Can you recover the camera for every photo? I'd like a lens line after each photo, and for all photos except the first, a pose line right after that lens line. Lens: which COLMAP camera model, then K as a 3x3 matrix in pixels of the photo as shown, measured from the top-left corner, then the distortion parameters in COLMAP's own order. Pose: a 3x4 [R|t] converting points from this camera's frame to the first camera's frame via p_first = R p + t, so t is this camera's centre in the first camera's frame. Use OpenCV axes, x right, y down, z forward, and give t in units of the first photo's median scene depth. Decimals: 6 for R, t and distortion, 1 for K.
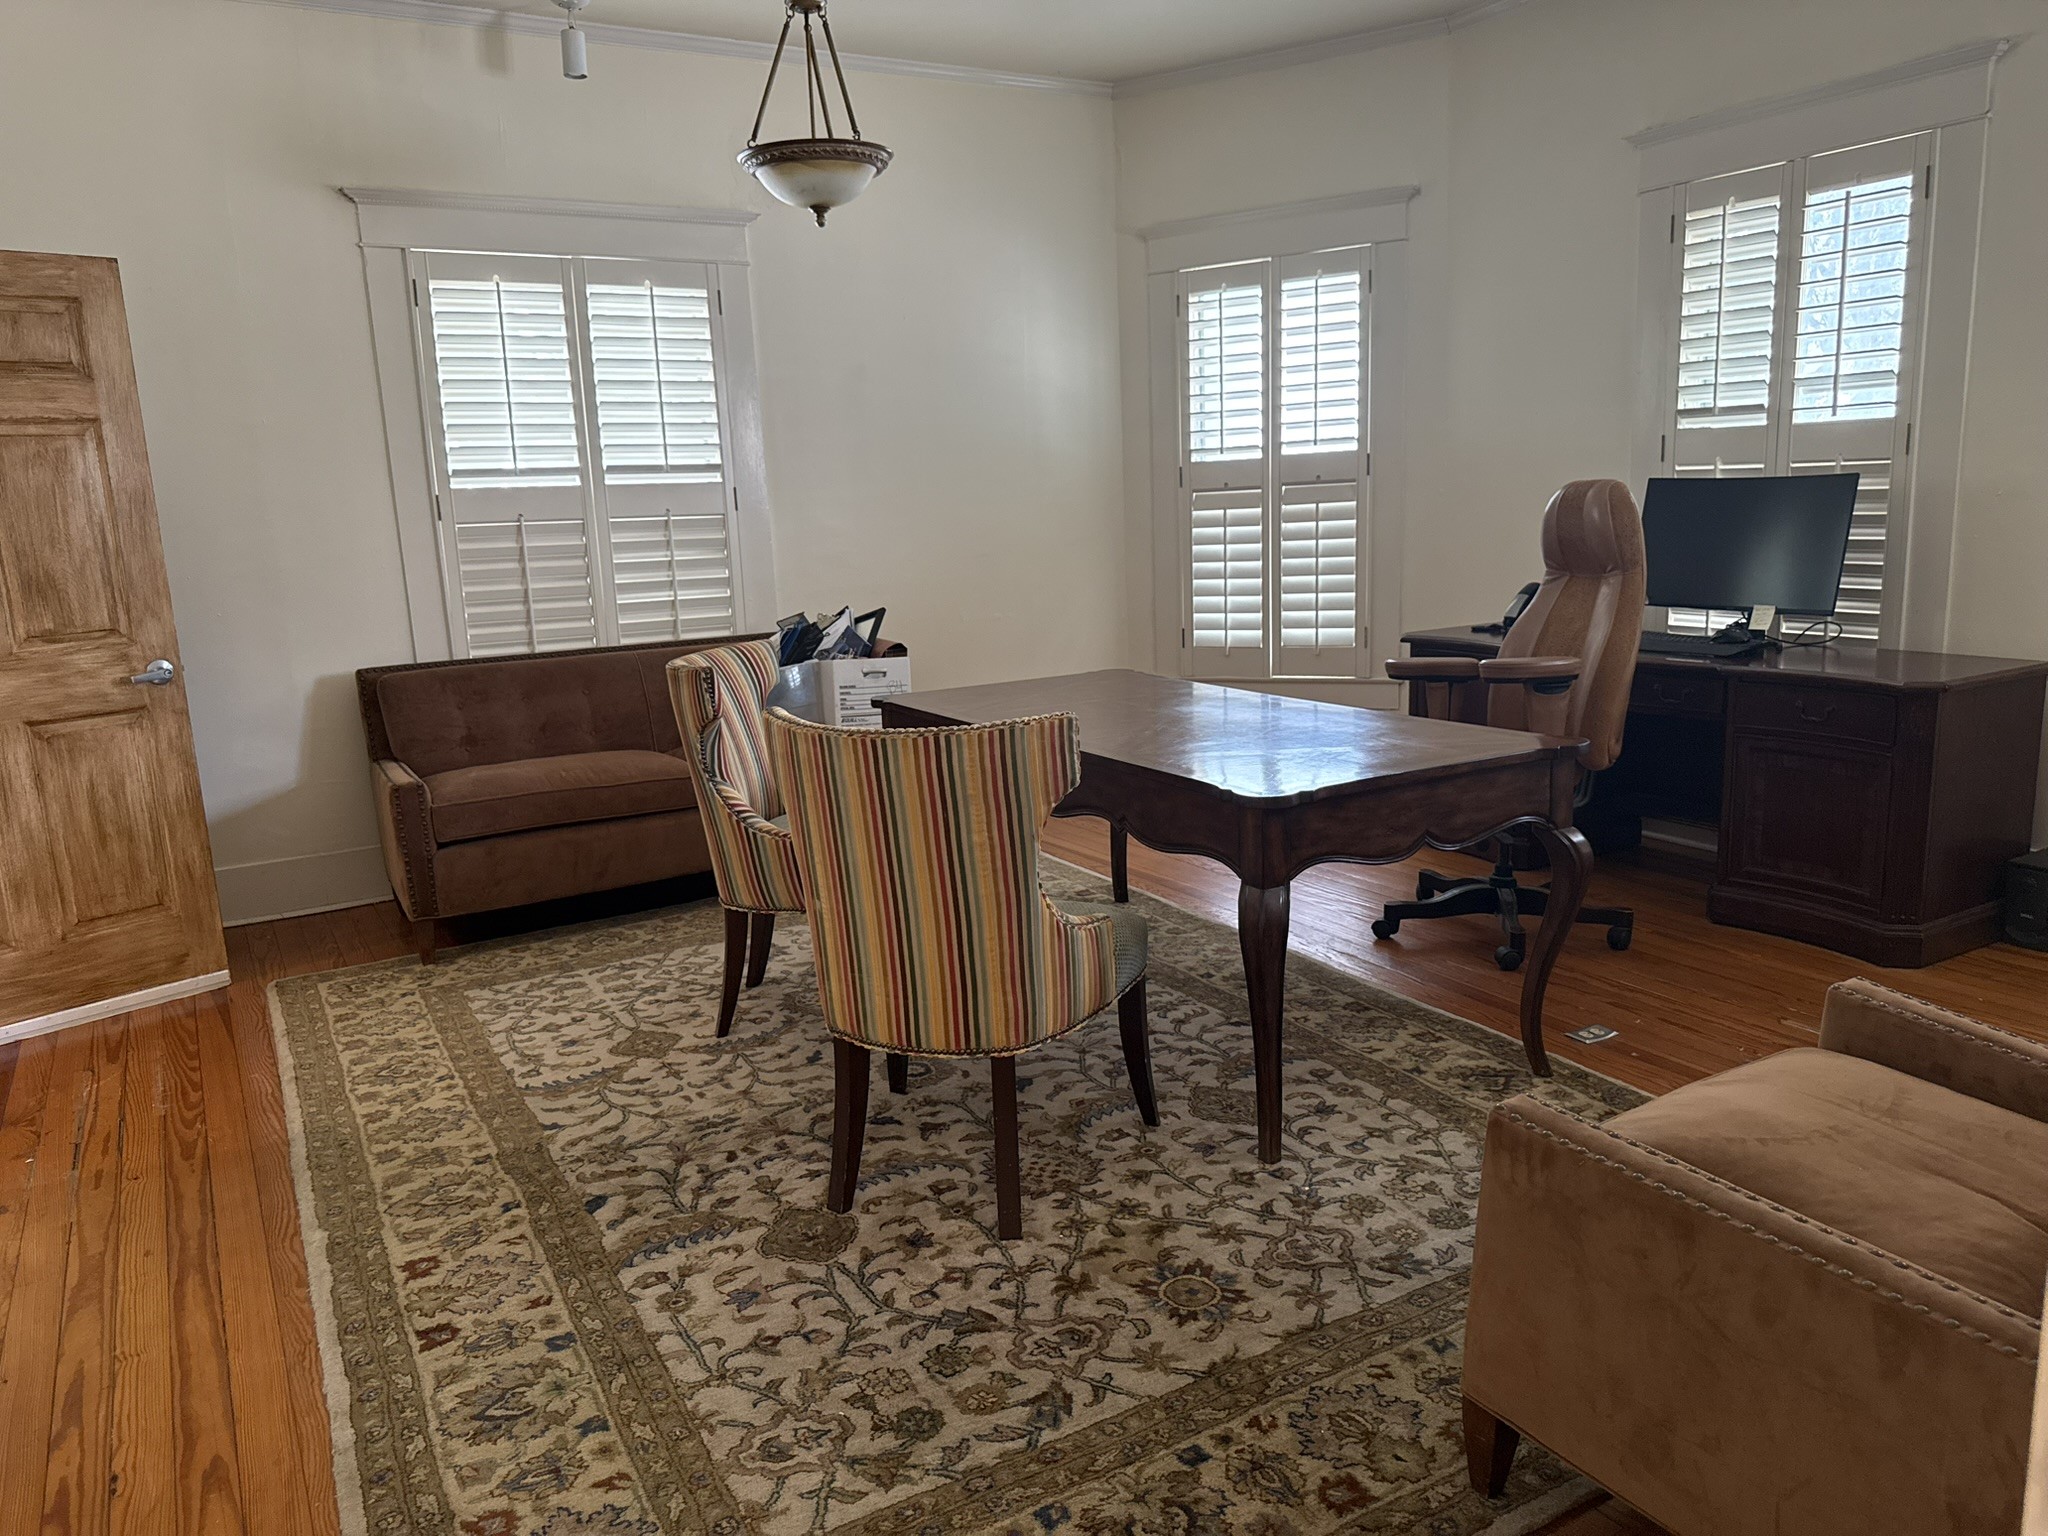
lens RADIAL K [[1443.3, 0, 1031.4], [0, 1443.3, 761.3], [0, 0, 1]] dist [-0.007913, -0.001081]
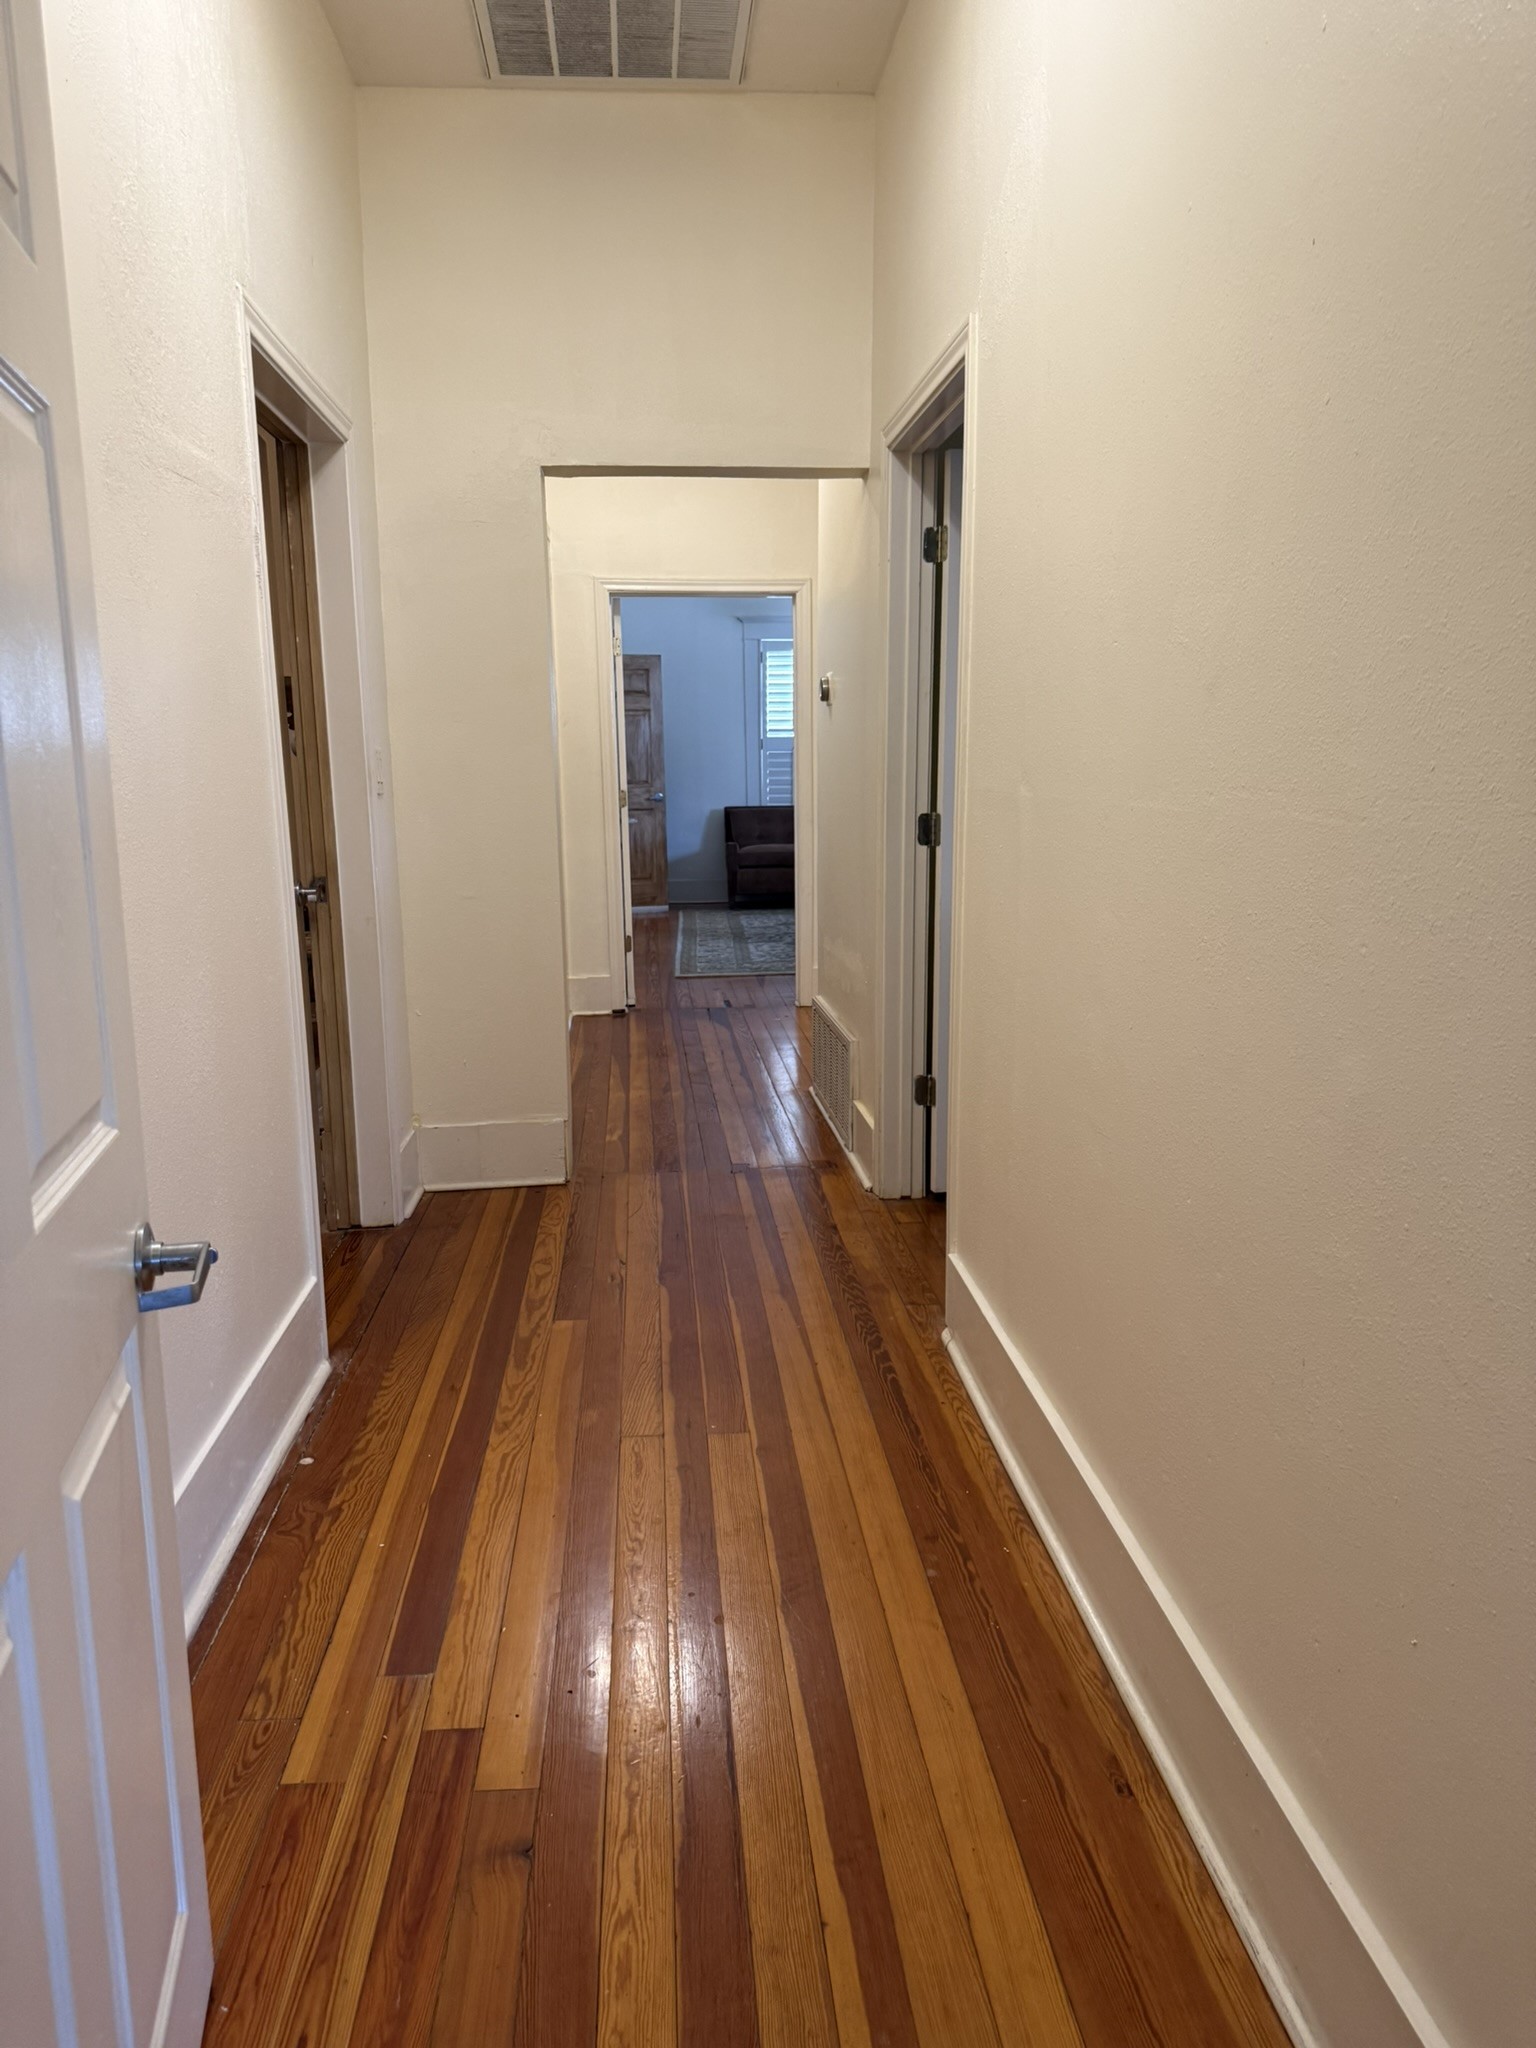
lens RADIAL K [[1443.3, 0, 768.5], [0, 1443.3, 1028.9], [0, 0, 1]] dist [-0.007913, -0.001081]
pose [[0.897971, 0.113182, -0.425250, 0.831236], [-0.107879, 0.993489, 0.036622, 0.255921], [0.426626, 0.012990, 0.904335, -1.440224]]
